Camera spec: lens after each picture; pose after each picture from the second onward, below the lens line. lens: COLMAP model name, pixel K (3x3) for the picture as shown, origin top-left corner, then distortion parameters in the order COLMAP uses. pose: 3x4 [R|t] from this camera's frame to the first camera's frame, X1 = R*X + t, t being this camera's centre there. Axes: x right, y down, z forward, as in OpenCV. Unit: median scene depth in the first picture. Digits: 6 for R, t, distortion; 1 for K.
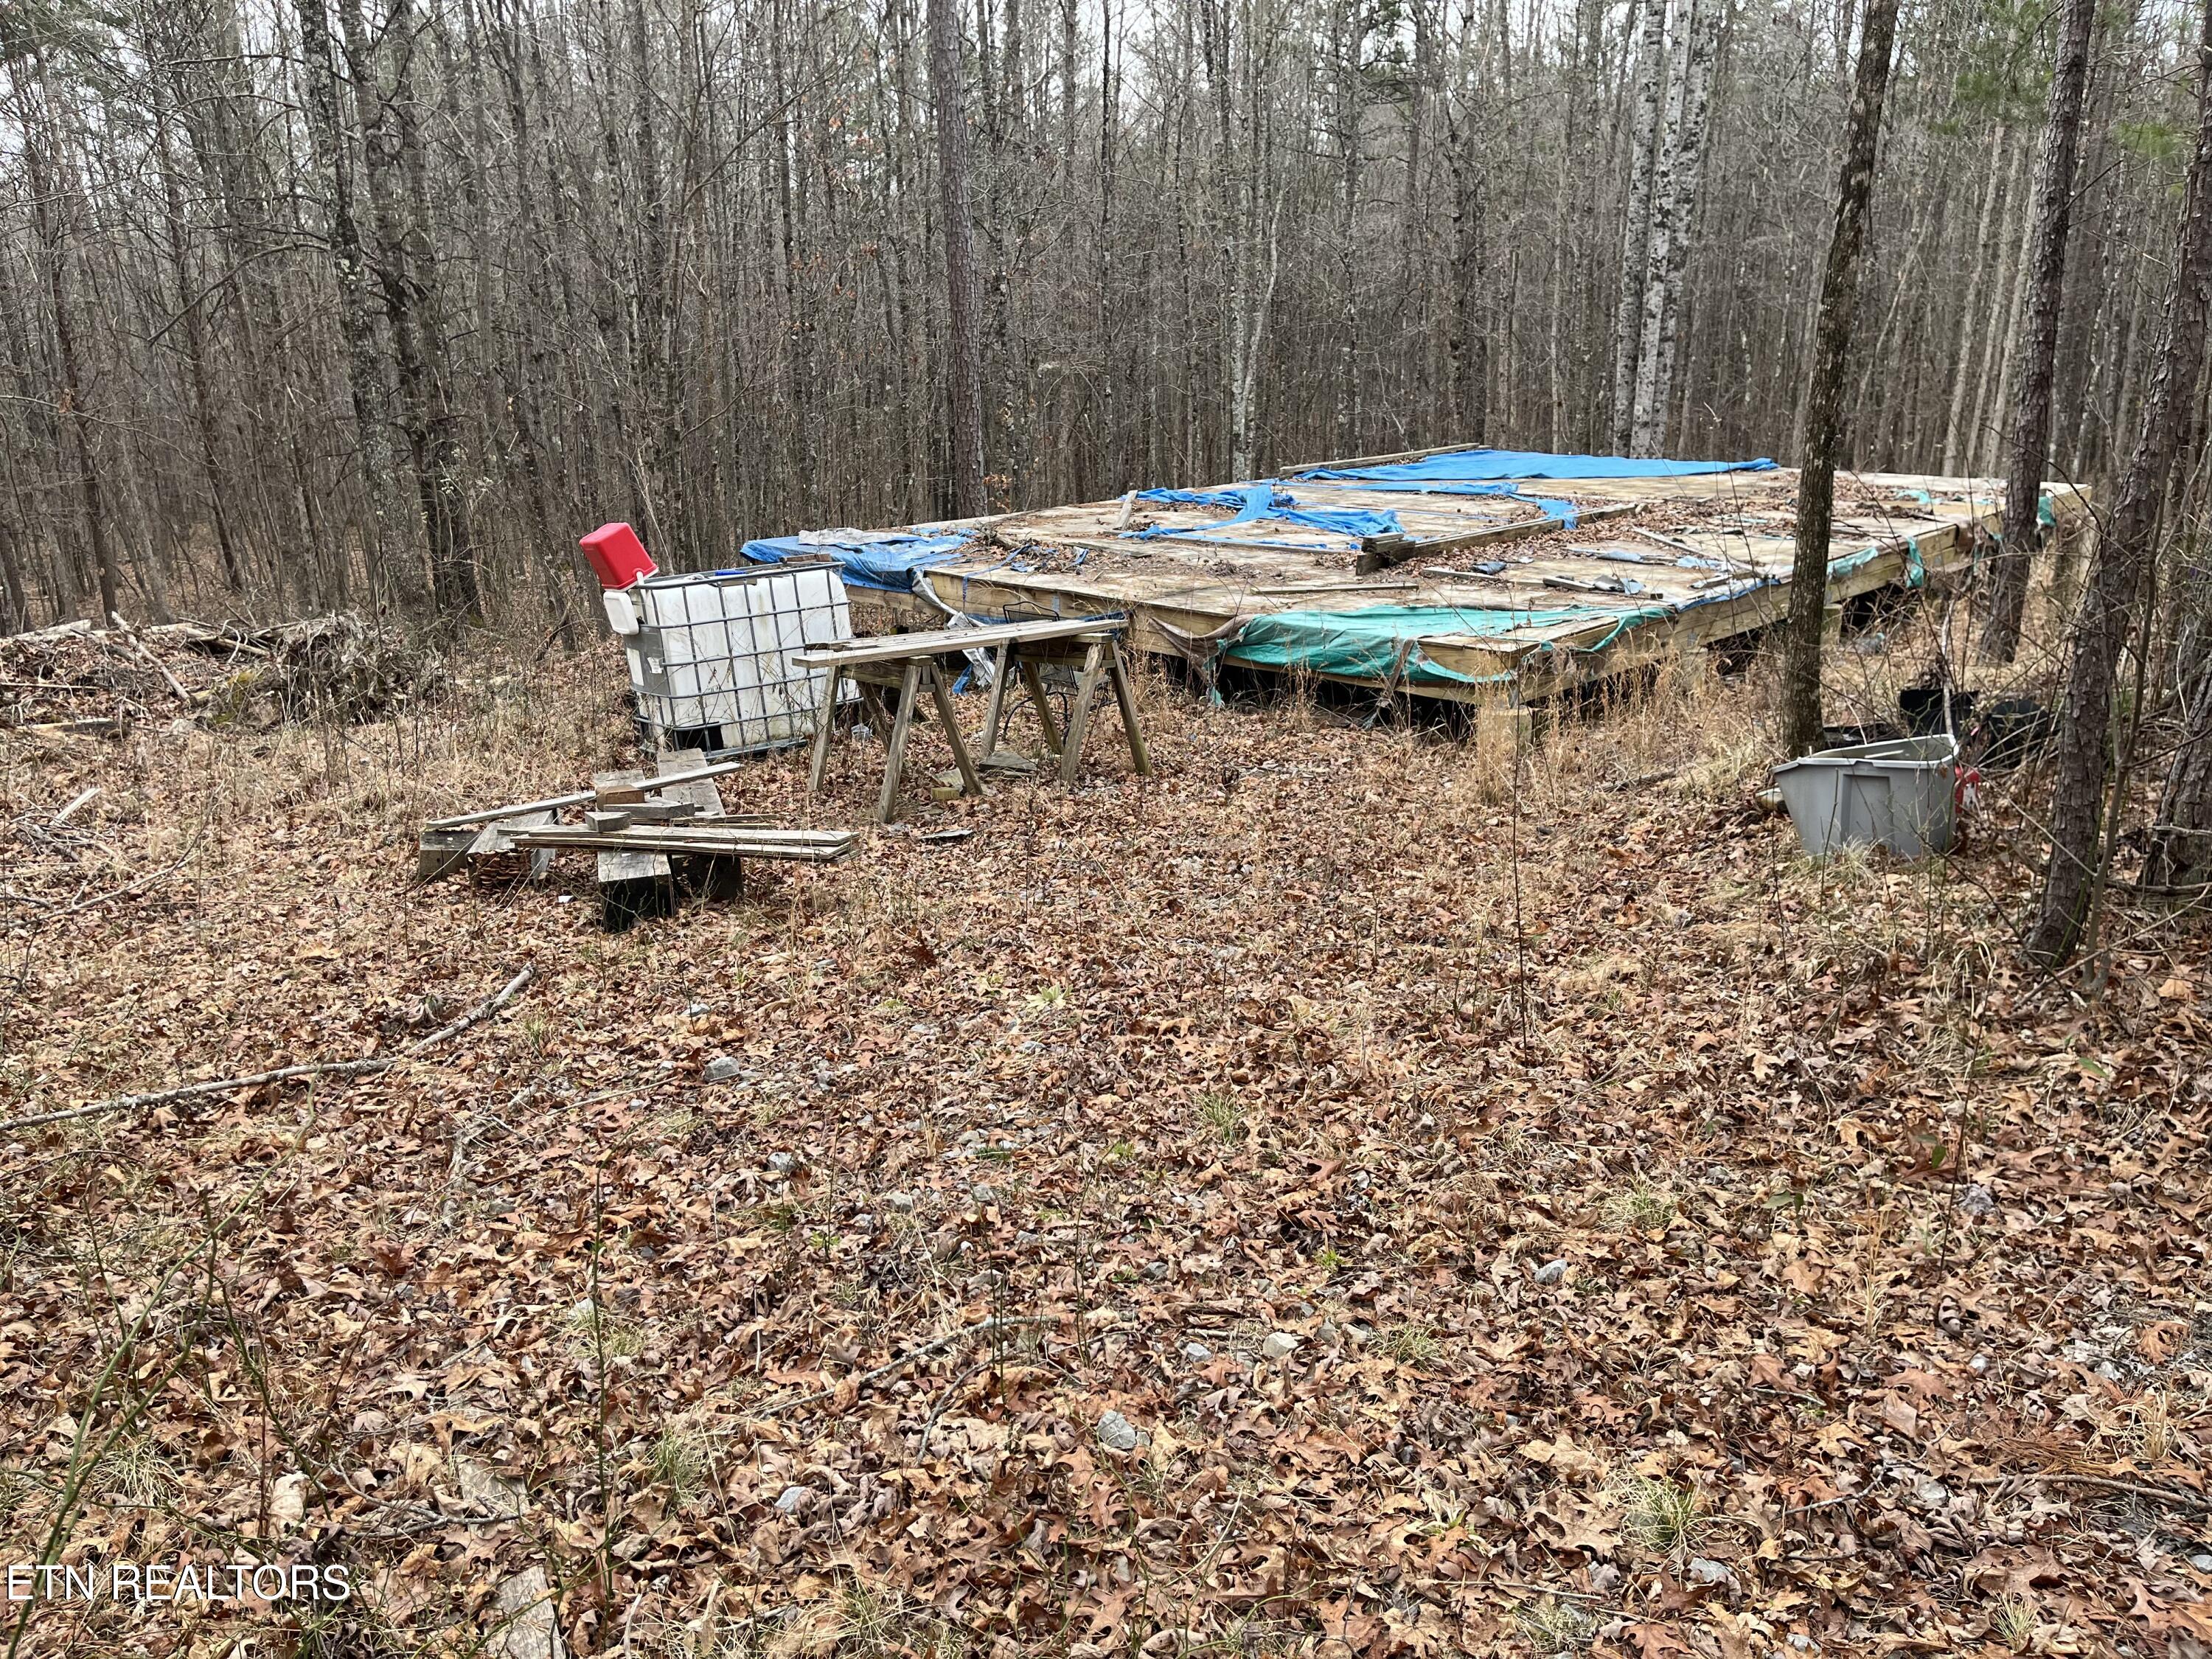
lens RADIAL K [[1622.5, 0, 1102.4], [0, 1622.5, 831.4], [0, 0, 1]] dist [0.056492, -0.091483]
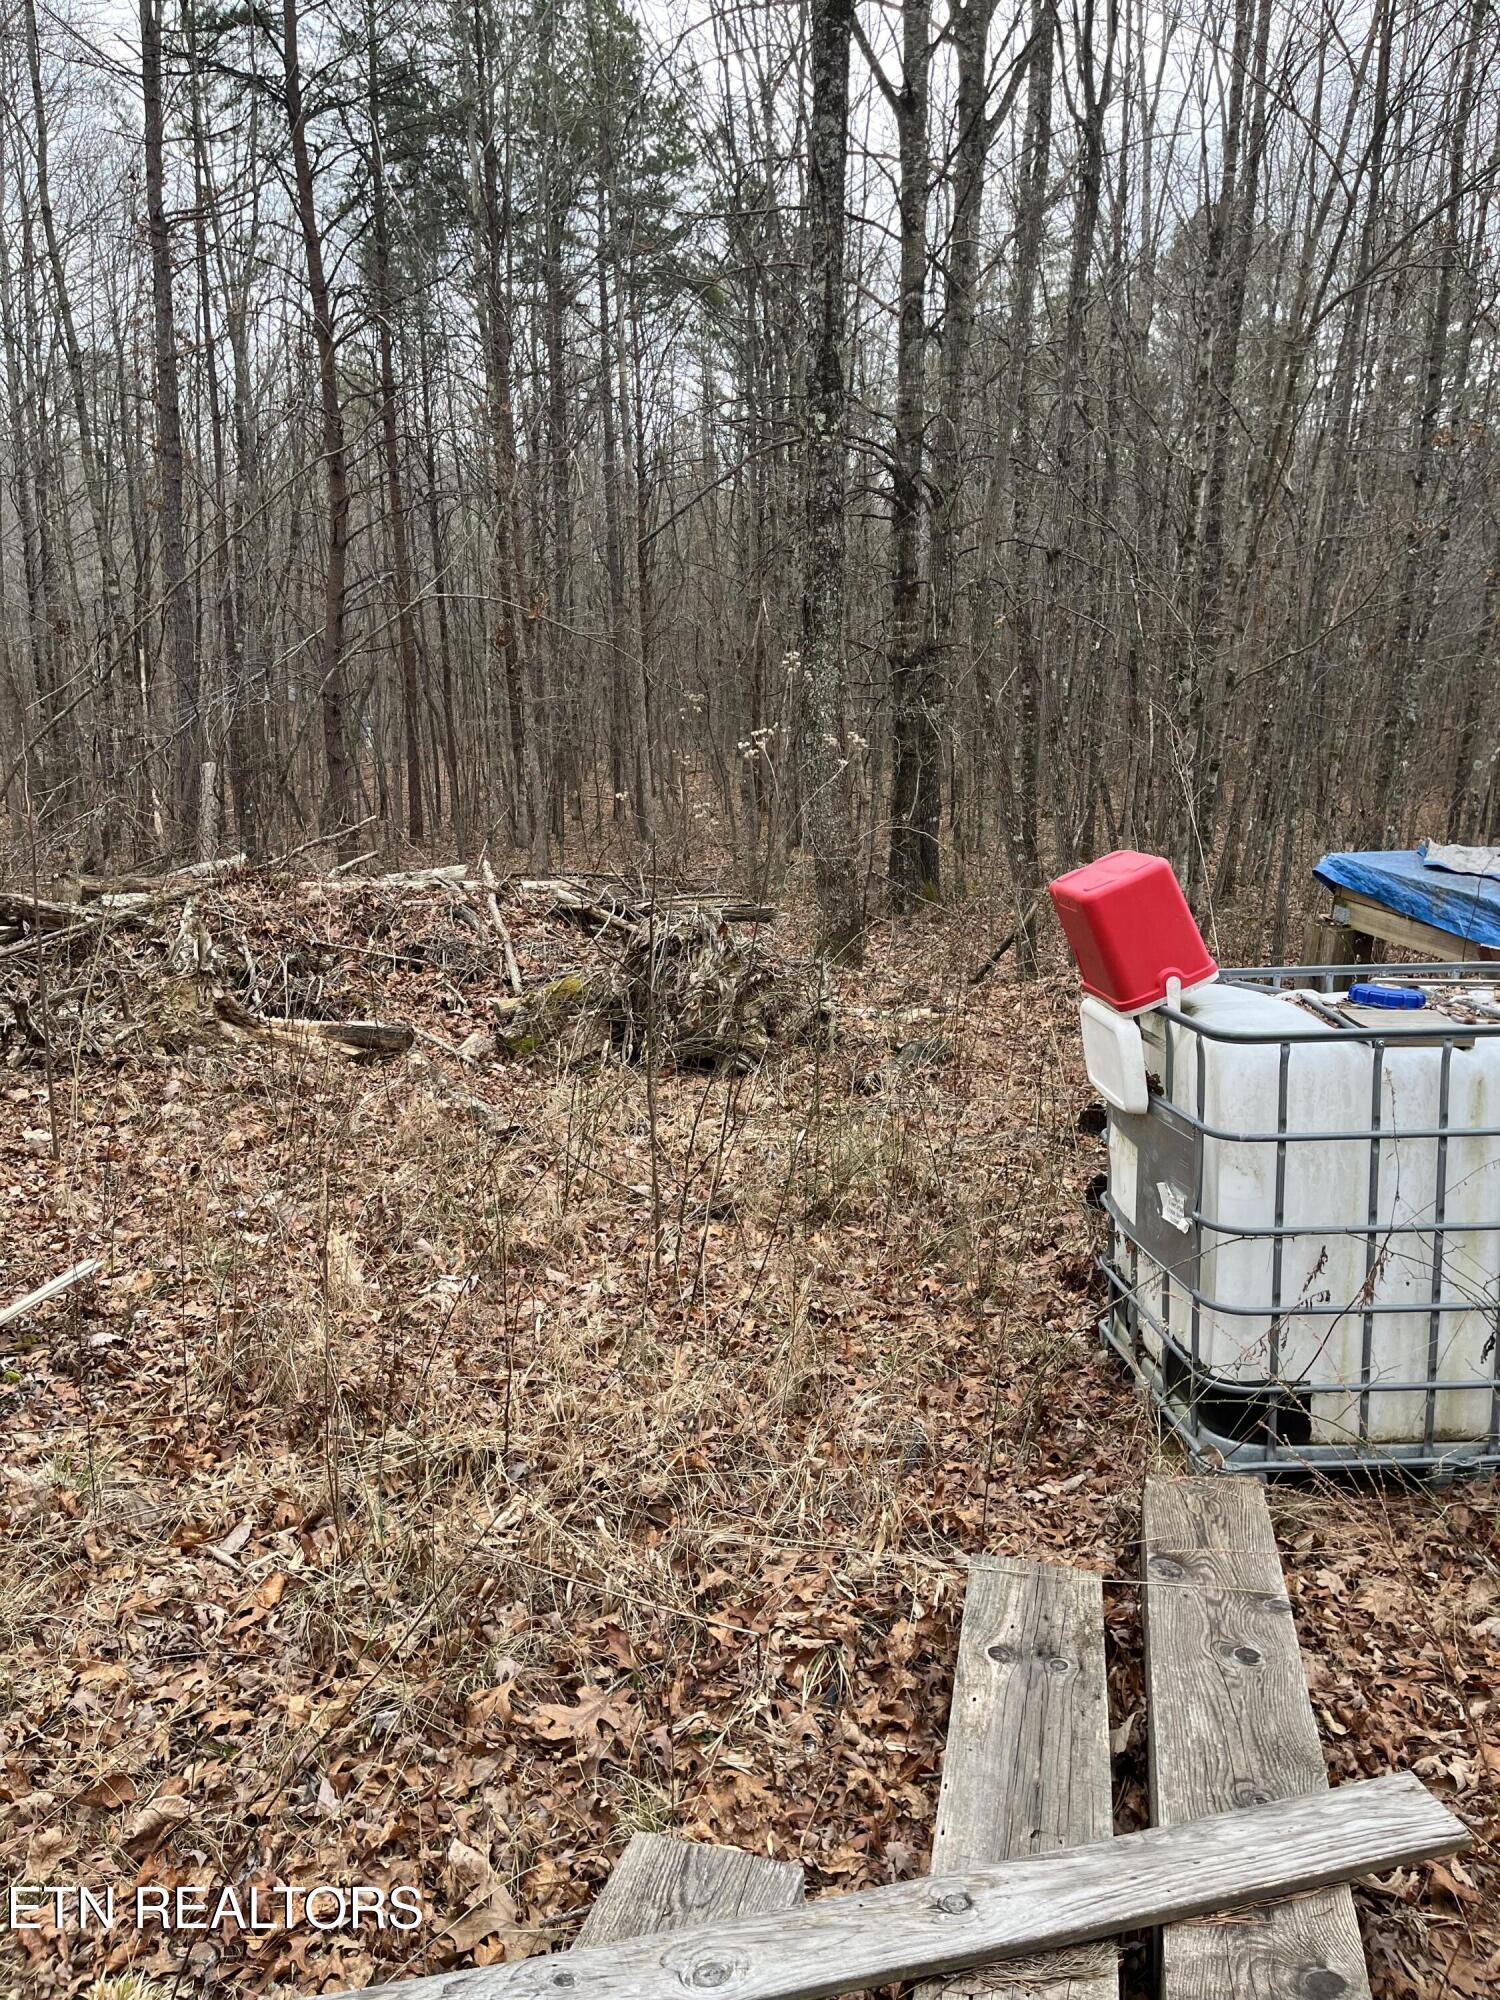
lens RADIAL K [[1467.0, 0, 753.7], [0, 1467.0, 1015.0], [0, 0, 1]] dist [0.056492, -0.091483]
pose [[0.866309, 0.159025, -0.473519, -0.148362], [-0.168694, 0.985416, 0.022310, -0.104999], [0.470161, 0.060552, 0.880501, 0.465097]]
